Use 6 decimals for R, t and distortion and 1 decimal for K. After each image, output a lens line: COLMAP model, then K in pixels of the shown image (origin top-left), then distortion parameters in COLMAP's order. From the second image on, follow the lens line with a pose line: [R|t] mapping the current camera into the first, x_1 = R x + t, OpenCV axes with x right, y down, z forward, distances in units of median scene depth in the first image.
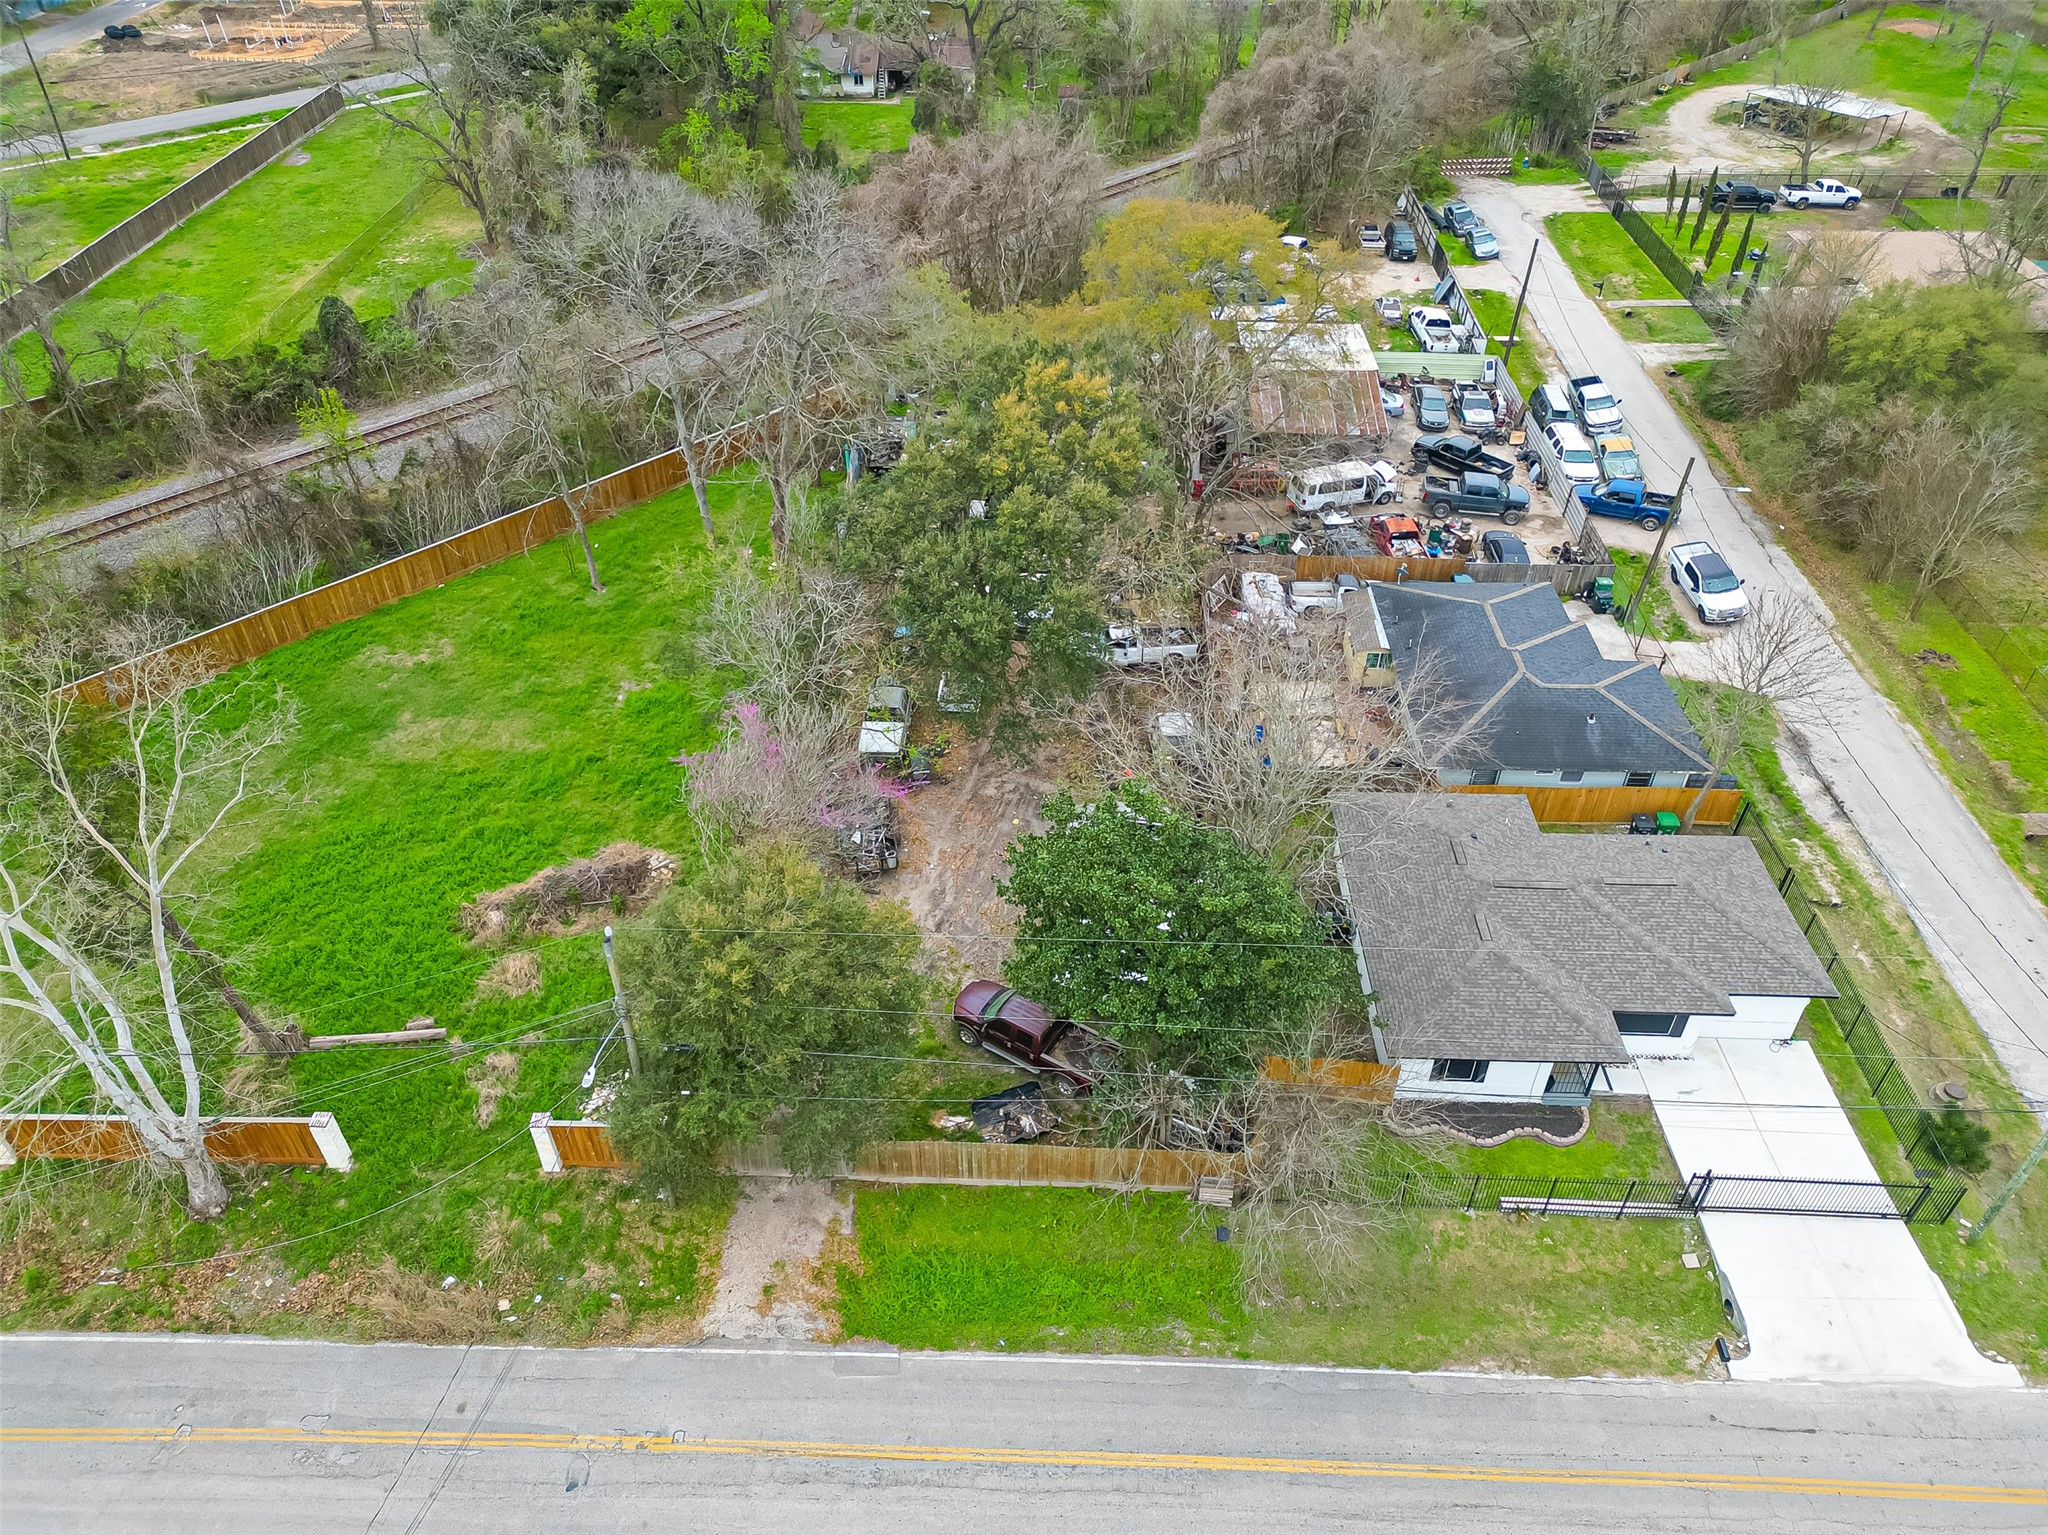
lens RADIAL K [[1433.2, 0, 1016.4], [0, 1433.2, 763.4], [0, 0, 1]] dist [0.050792, -0.033482]
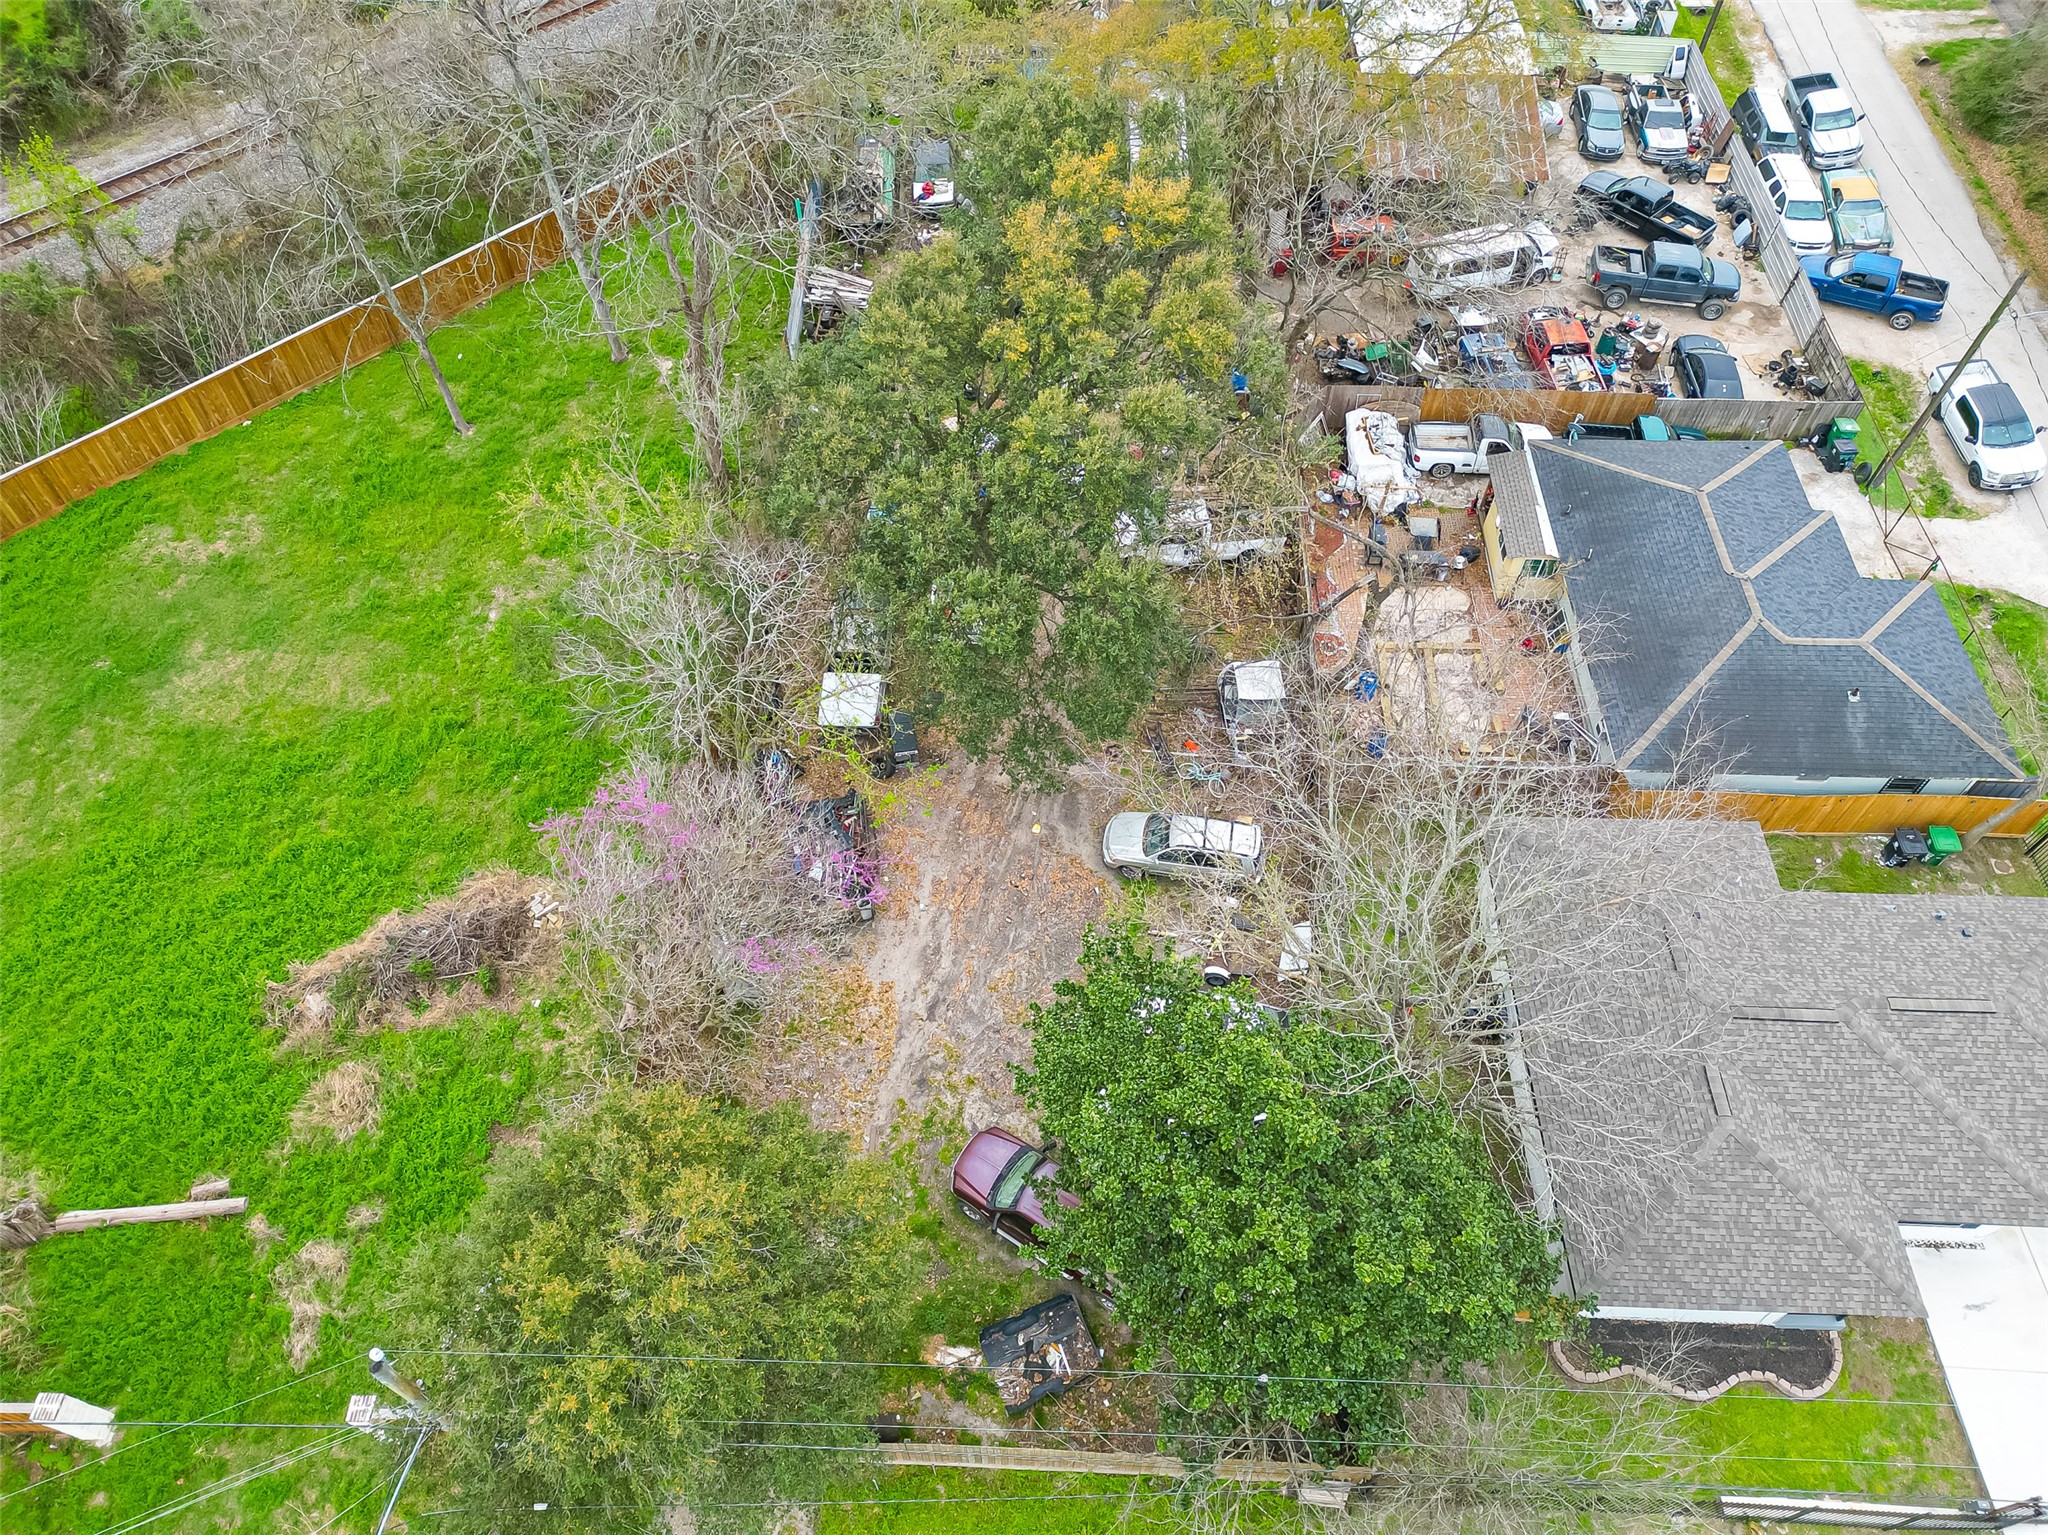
lens RADIAL K [[1433.2, 0, 1021.4], [0, 1433.2, 769.3], [0, 0, 1]] dist [0.050792, -0.033482]
pose [[1.000000, 0.000626, 0.000470, -0.008210], [-0.000725, 0.966485, 0.256723, -0.167682], [-0.000293, -0.256723, 0.966485, 0.288468]]
